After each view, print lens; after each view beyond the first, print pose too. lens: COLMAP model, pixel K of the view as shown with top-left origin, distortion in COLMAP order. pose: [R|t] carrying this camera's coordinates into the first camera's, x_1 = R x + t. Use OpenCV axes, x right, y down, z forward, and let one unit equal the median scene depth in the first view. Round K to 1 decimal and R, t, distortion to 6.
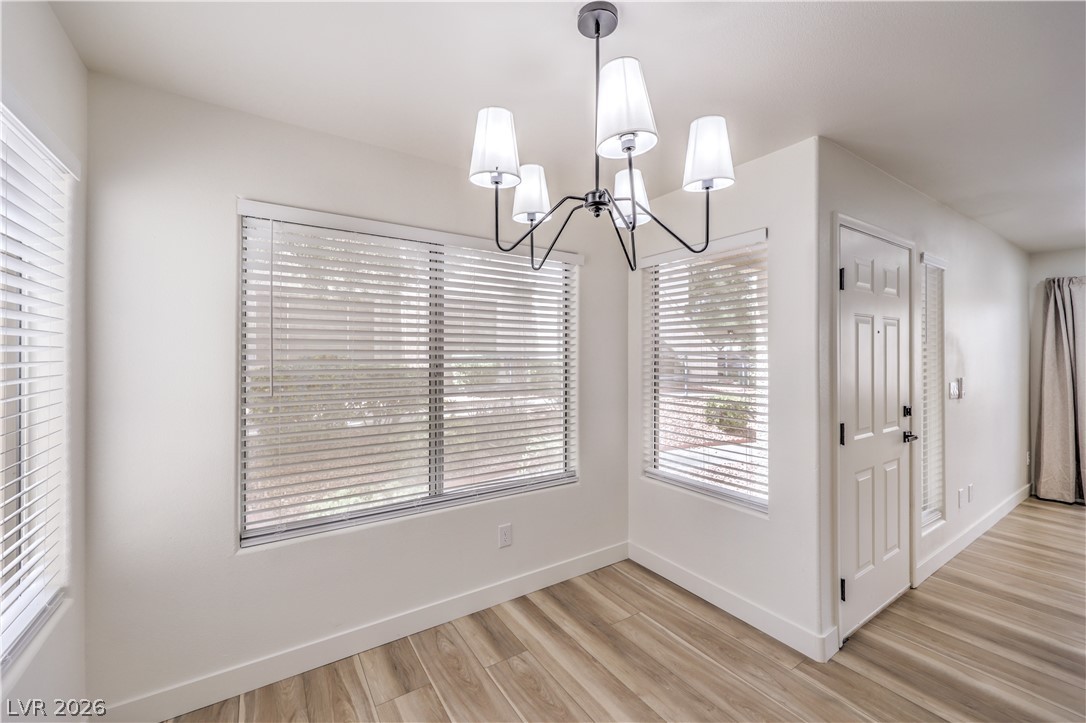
lens RADIAL K [[433.7, 0, 542.2], [0, 433.7, 355.6], [0, 0, 1]] dist [-0.001297, -0.000087]
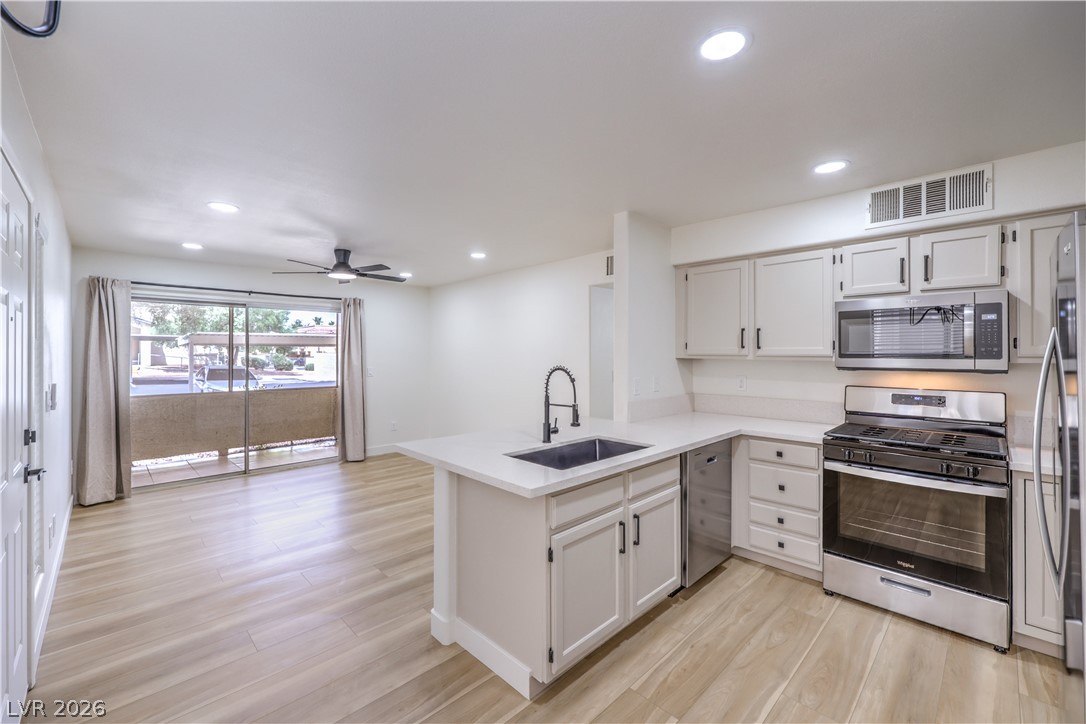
lens RADIAL K [[447.0, 0, 540.8], [0, 447.0, 351.8], [0, 0, 1]] dist [-0.001097, 0.000075]
pose [[-0.193083, 0.008119, 0.981149, -0.014122], [0.003163, 0.999966, -0.007652, 0.002883], [-0.981177, 0.001626, -0.193102, 0.369147]]
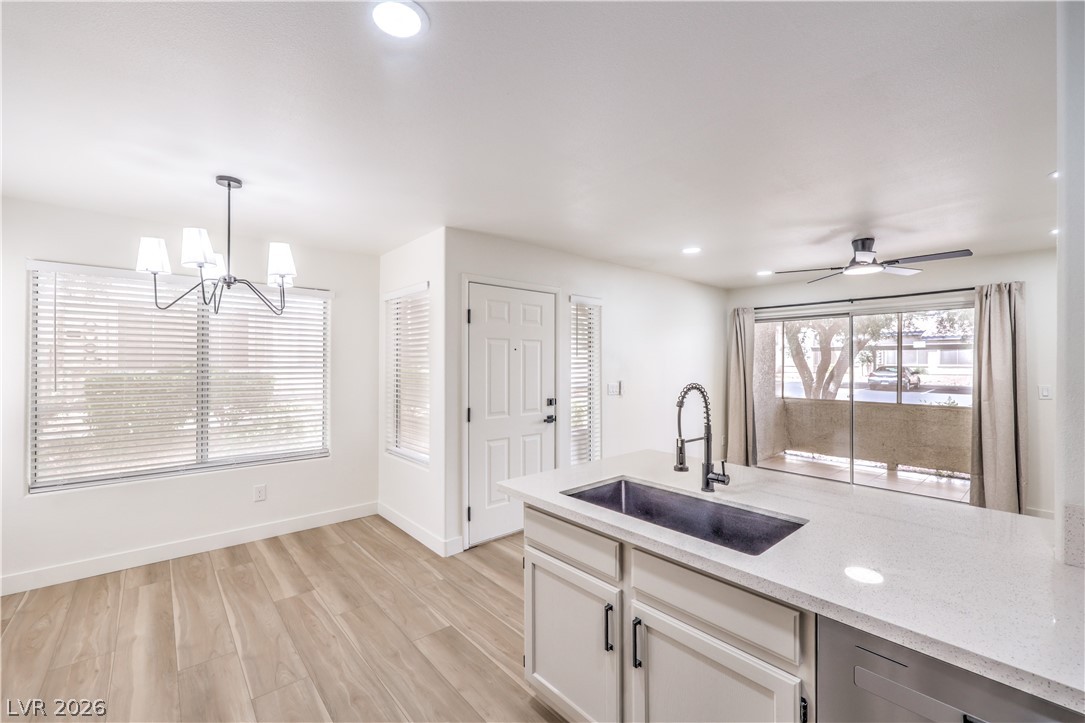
lens RADIAL K [[444.9, 0, 532.6], [0, 444.9, 360.7], [0, 0, 1]] dist [-0.003727, -0.000578]
pose [[0.991960, 0.003877, 0.126492, 0.643123], [-0.003038, 0.999972, -0.006826, -0.003169], [-0.126515, 0.006386, 0.991944, -0.566754]]
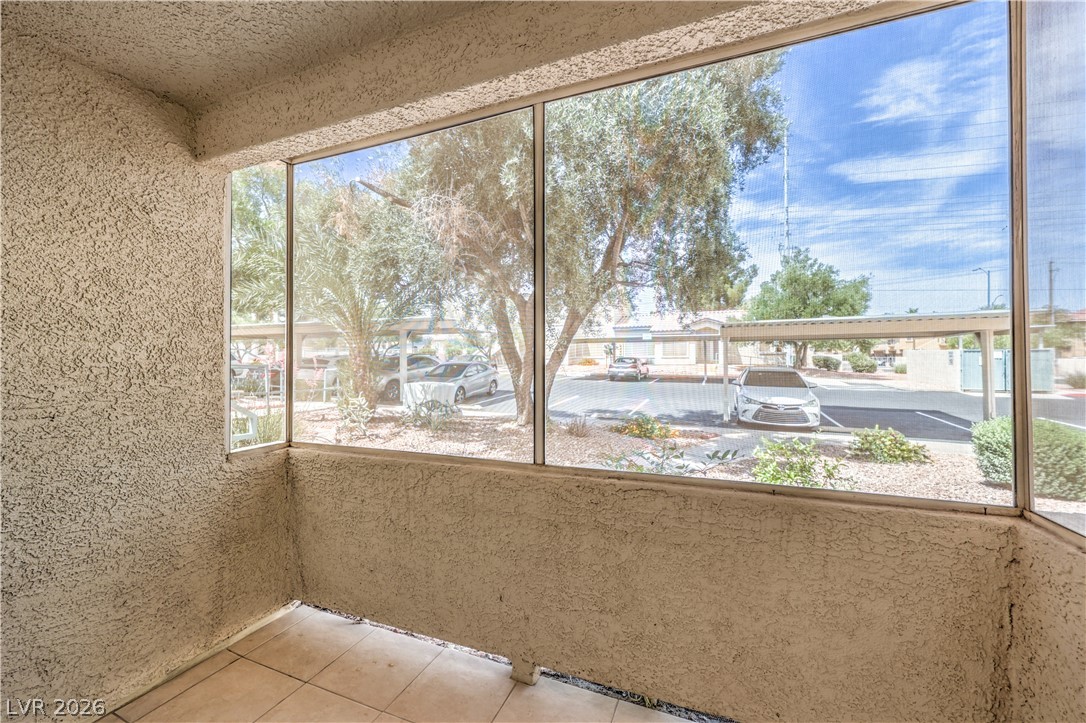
lens RADIAL K [[437.1, 0, 543.0], [0, 437.1, 361.5], [0, 0, 1]] dist [0.000751, -0.000390]
pose [[0.826224, -0.010635, 0.563242, 2.659311], [0.007978, 0.999942, 0.007178, 0.032417], [-0.563286, -0.001437, 0.826261, 1.081296]]
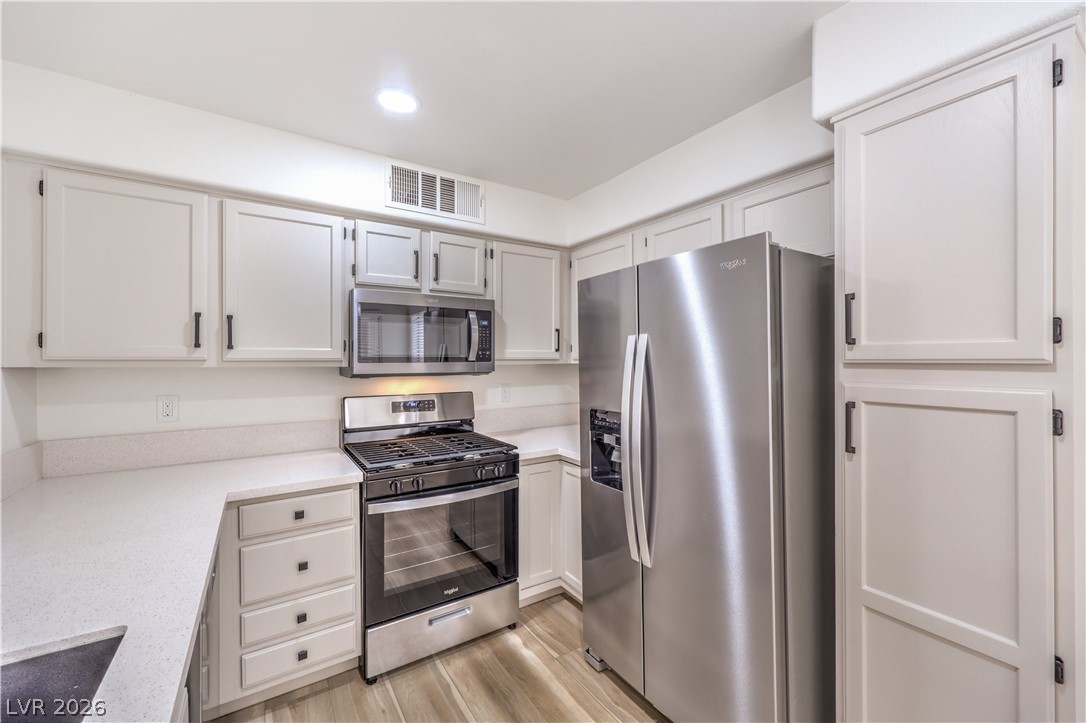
lens RADIAL K [[430.6, 0, 540.6], [0, 430.6, 358.0], [0, 0, 1]] dist [-0.003548, 0.000107]
pose [[-0.999961, 0.005740, 0.006708, 0.624198], [0.005769, 0.999974, 0.004315, 0.001950], [-0.006683, 0.004353, -0.999968, 0.238263]]
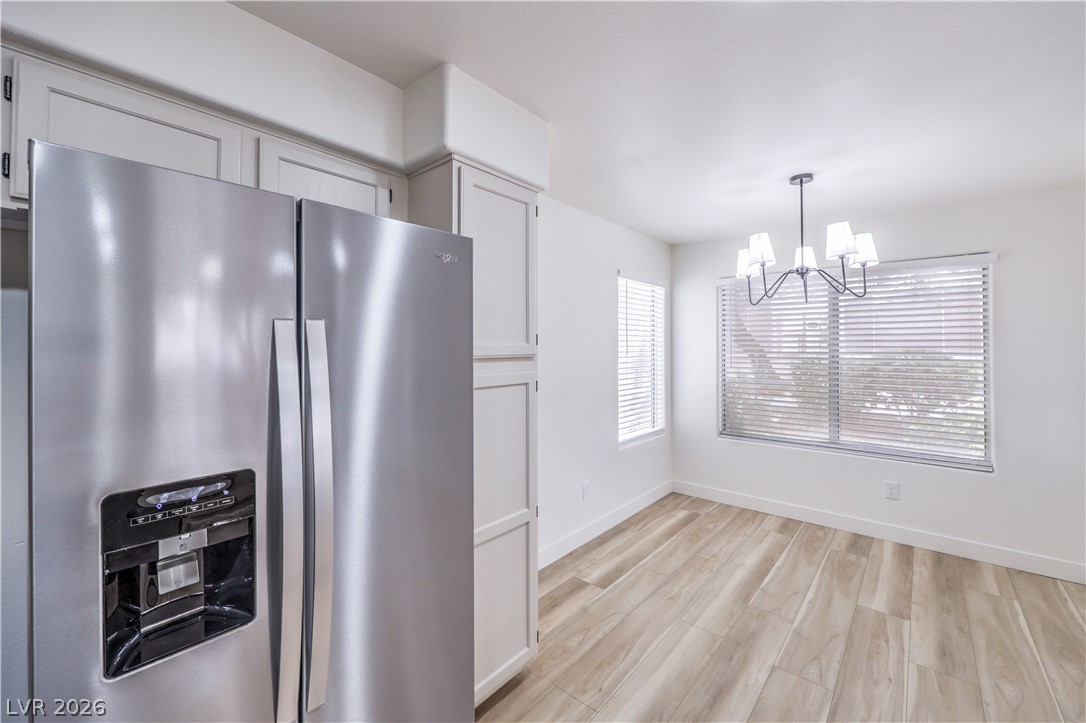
lens RADIAL K [[436.6, 0, 546.4], [0, 436.6, 342.1], [0, 0, 1]] dist [0.000156, -0.000168]
pose [[0.279789, -0.012615, -0.959979, 0.931064], [-0.000064, 0.999913, -0.013158, -0.004737], [0.960061, 0.003743, 0.279764, -0.362666]]
